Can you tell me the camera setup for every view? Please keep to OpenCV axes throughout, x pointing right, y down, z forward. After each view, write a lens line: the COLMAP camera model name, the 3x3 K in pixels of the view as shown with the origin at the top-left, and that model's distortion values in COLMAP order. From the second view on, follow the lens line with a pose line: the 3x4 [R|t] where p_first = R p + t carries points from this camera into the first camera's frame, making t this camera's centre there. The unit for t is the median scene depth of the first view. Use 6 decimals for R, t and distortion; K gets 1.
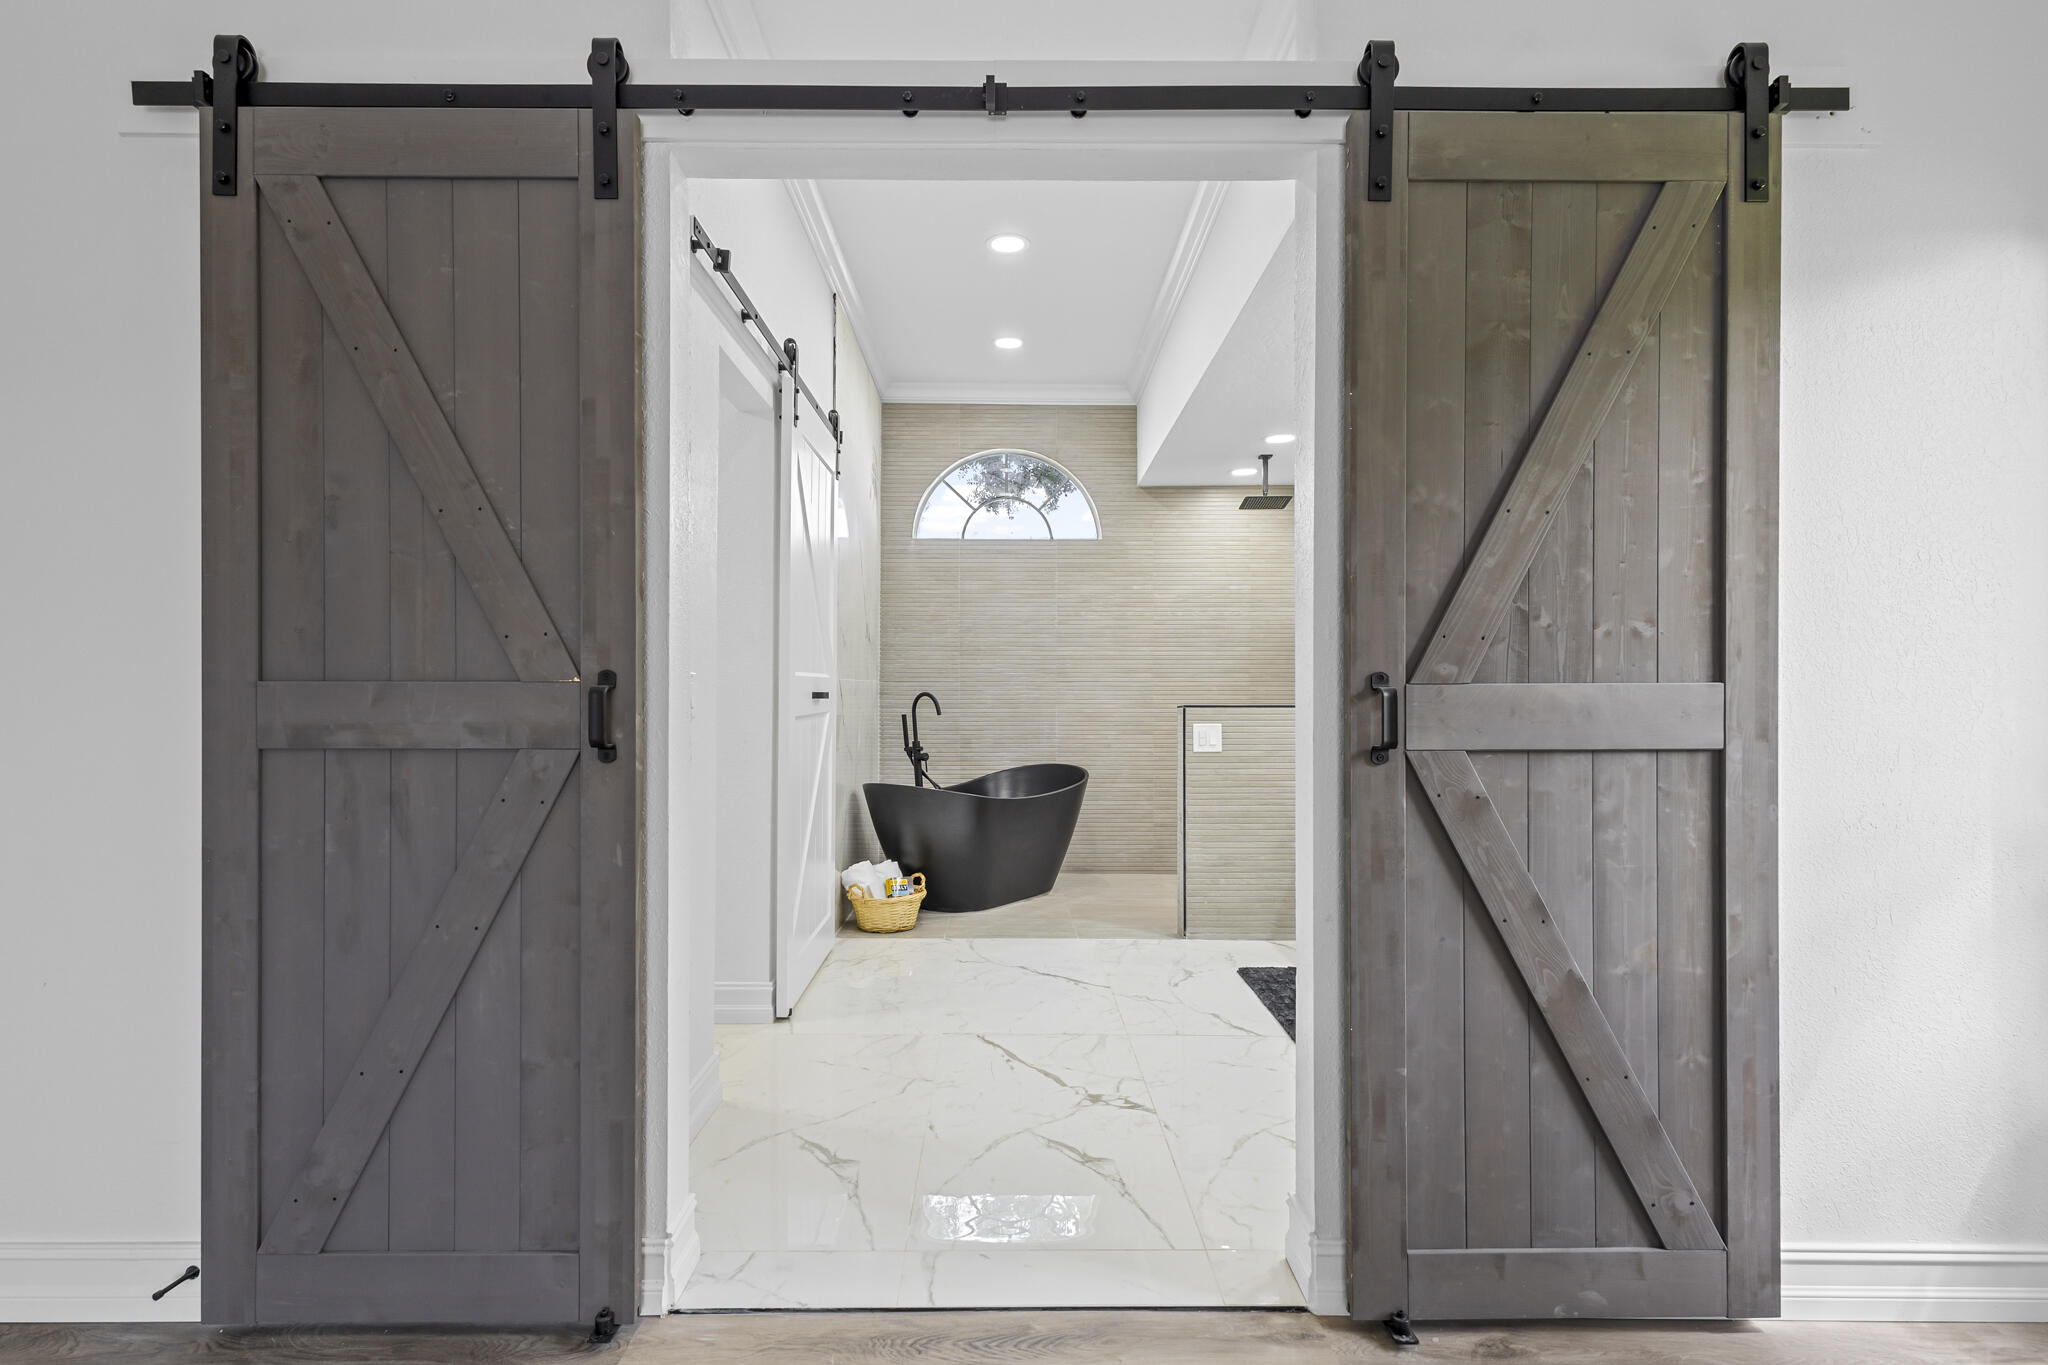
lens RADIAL K [[972.6, 0, 1010.2], [0, 972.6, 696.0], [0, 0, 1]] dist [0.012083, -0.000526]
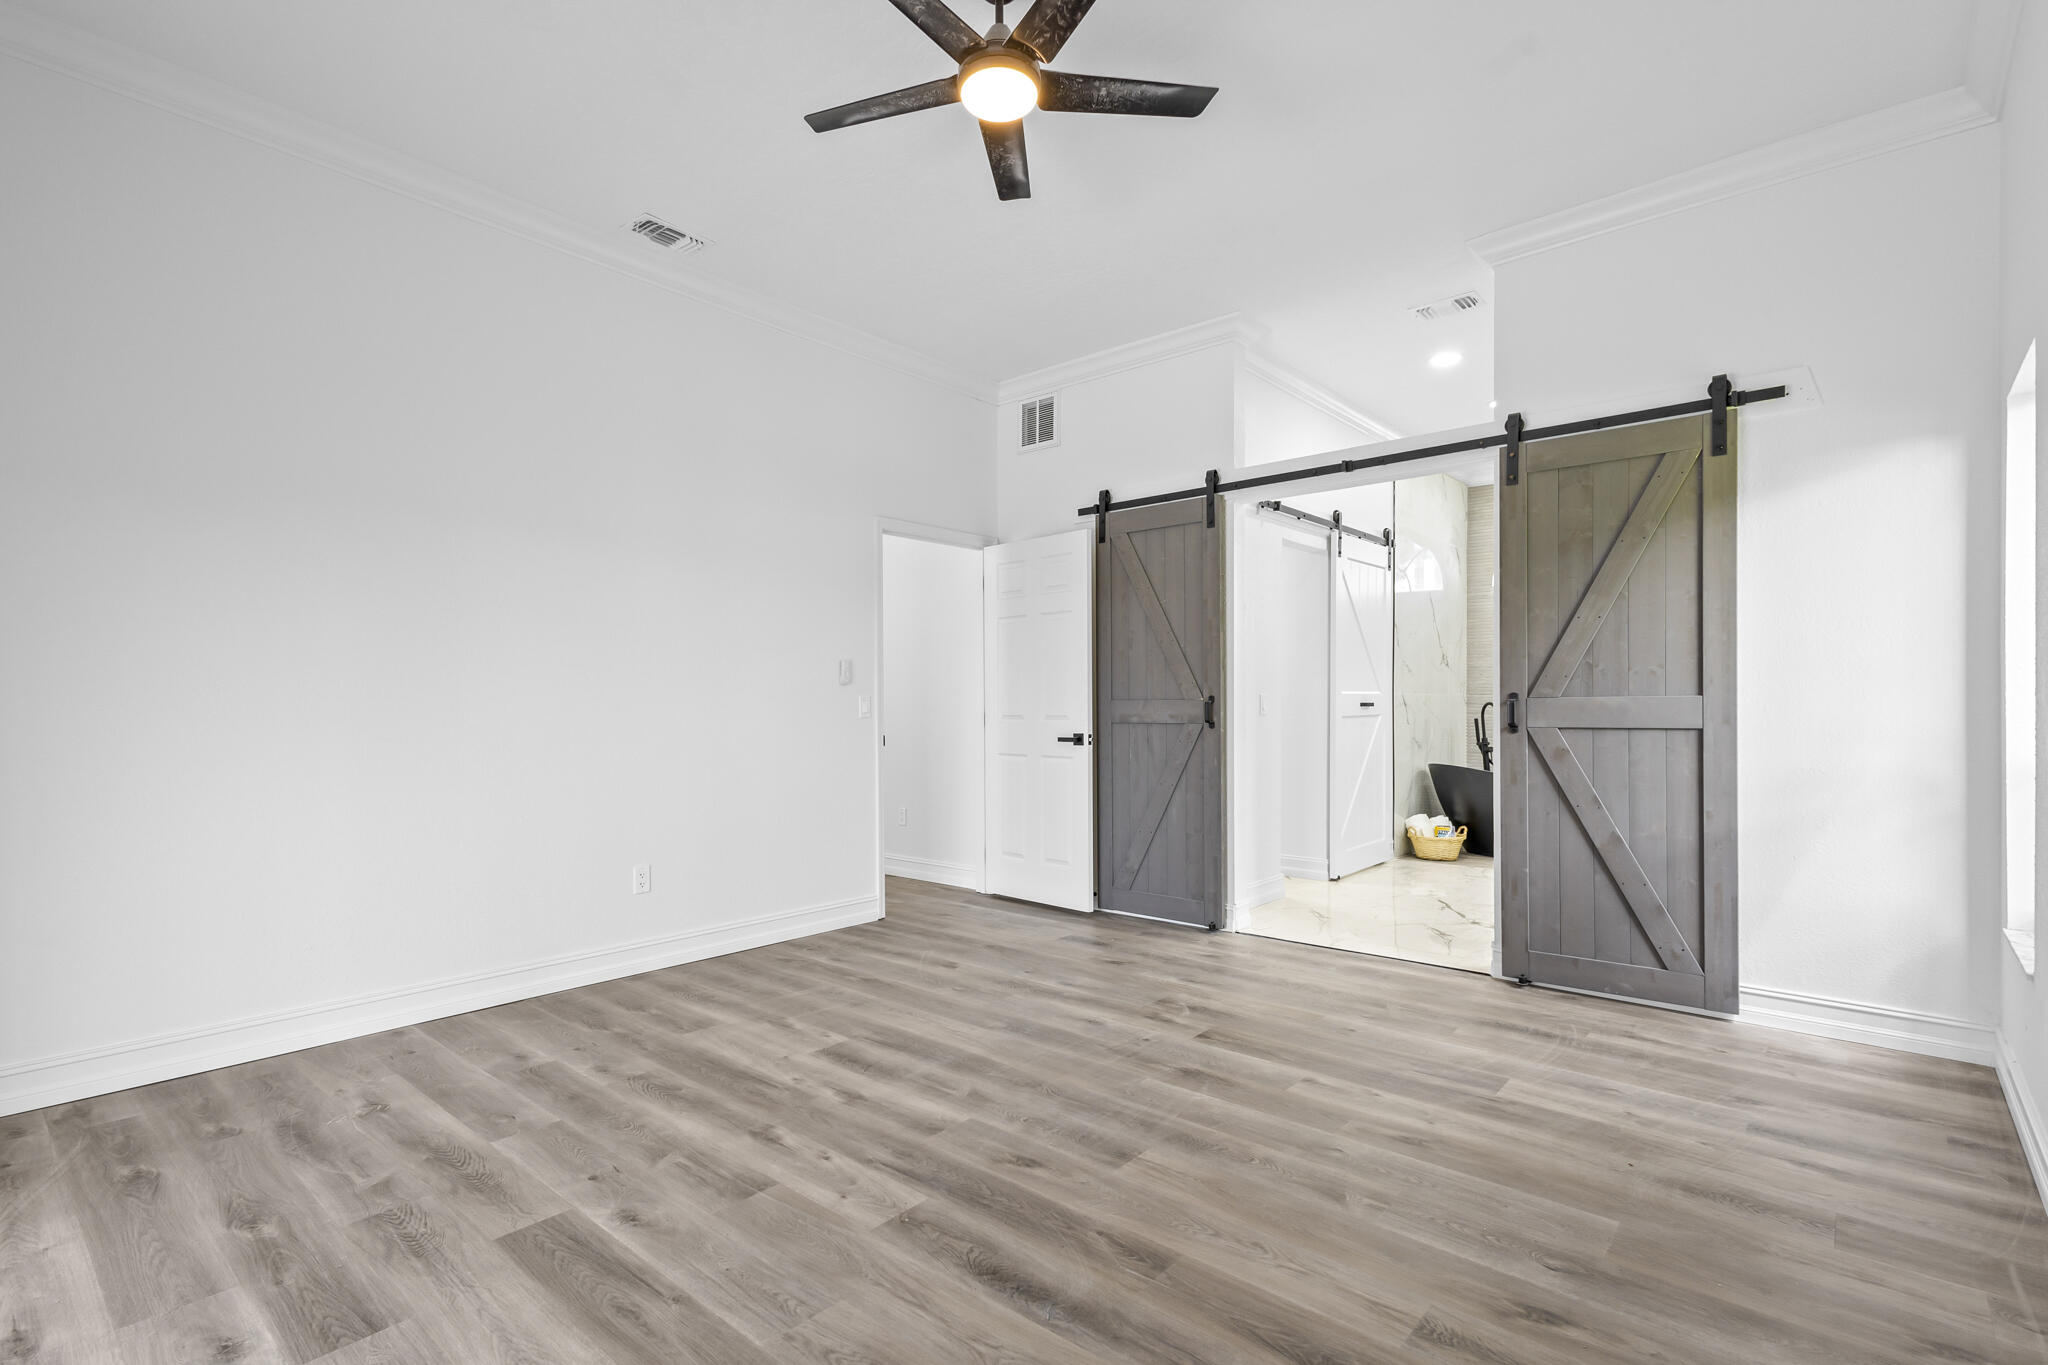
lens RADIAL K [[972.6, 0, 1010.2], [0, 972.6, 696.0], [0, 0, 1]] dist [0.012083, -0.000526]
pose [[0.744354, -0.010710, -0.667700, 1.012829], [0.003490, 0.999920, -0.012149, 0.006723], [0.667776, 0.006713, 0.744332, -1.452793]]
